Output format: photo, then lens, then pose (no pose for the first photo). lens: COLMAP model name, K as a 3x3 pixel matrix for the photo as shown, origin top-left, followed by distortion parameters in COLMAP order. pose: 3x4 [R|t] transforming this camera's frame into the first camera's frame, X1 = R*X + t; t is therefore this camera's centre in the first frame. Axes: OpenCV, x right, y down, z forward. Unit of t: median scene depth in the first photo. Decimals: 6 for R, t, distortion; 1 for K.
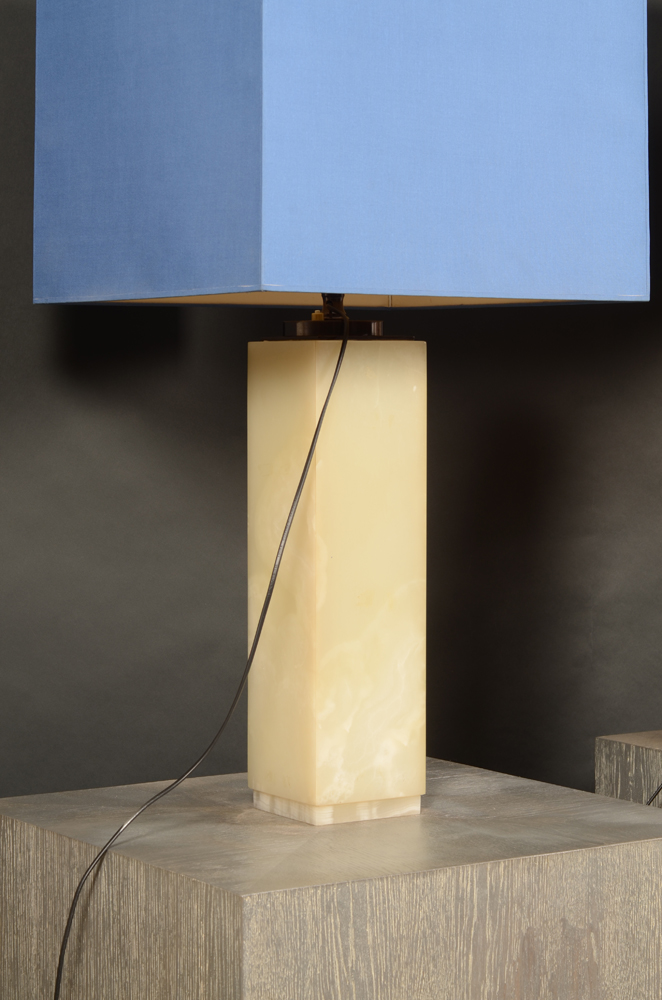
lens RADIAL K [[2546.7, 0, 330.5], [0, 2546.7, 499.3], [0, 0, 1]] dist [0.020670, 0.000000]
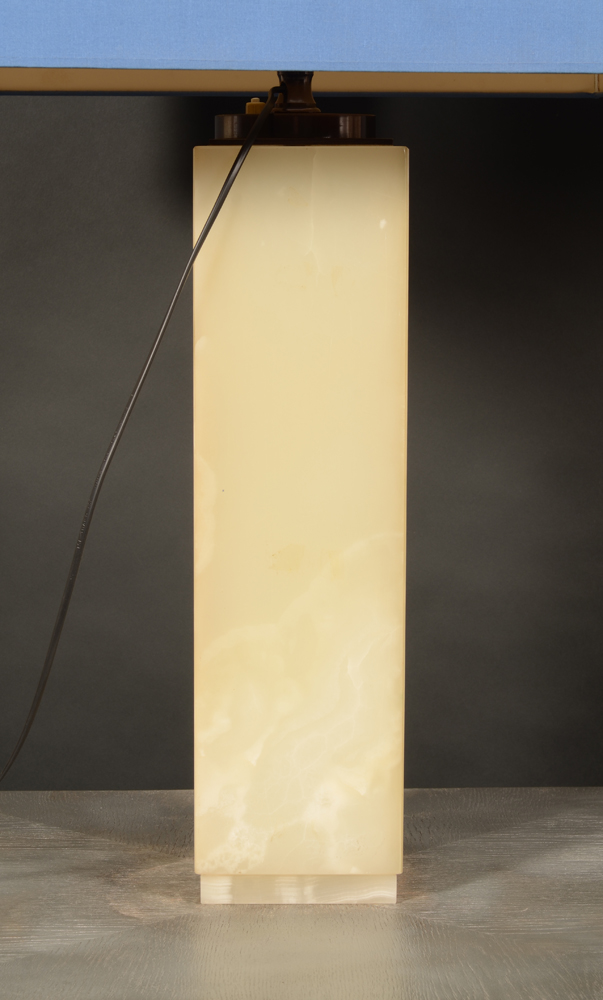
lens RADIAL K [[2758.1, 0, 301.6], [0, 2758.1, 499.0], [0, 0, 1]] dist [0.037779, 0.000000]
pose [[0.861674, 0.065052, -0.503275, 0.374205], [-0.032100, 0.996751, 0.073877, -0.027264], [0.506445, -0.047503, 0.860963, 0.432457]]
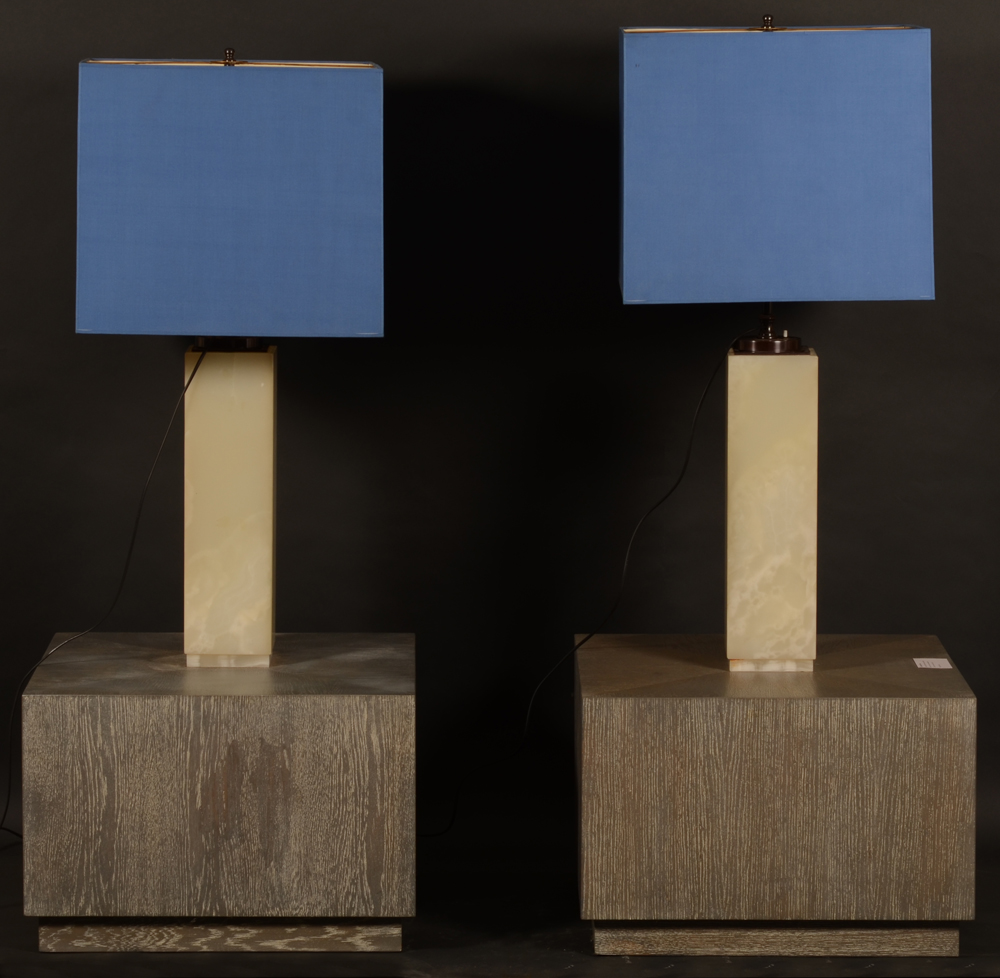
lens RADIAL K [[3689.7, 0, 500.0], [0, 3689.7, 489.0], [0, 0, 1]] dist [-0.083651, 0.000000]
pose [[0.868670, 0.074427, -0.489768, 1.282999], [-0.040535, 0.996013, 0.079464, -0.168448], [0.493730, -0.049175, 0.868224, -0.859323]]
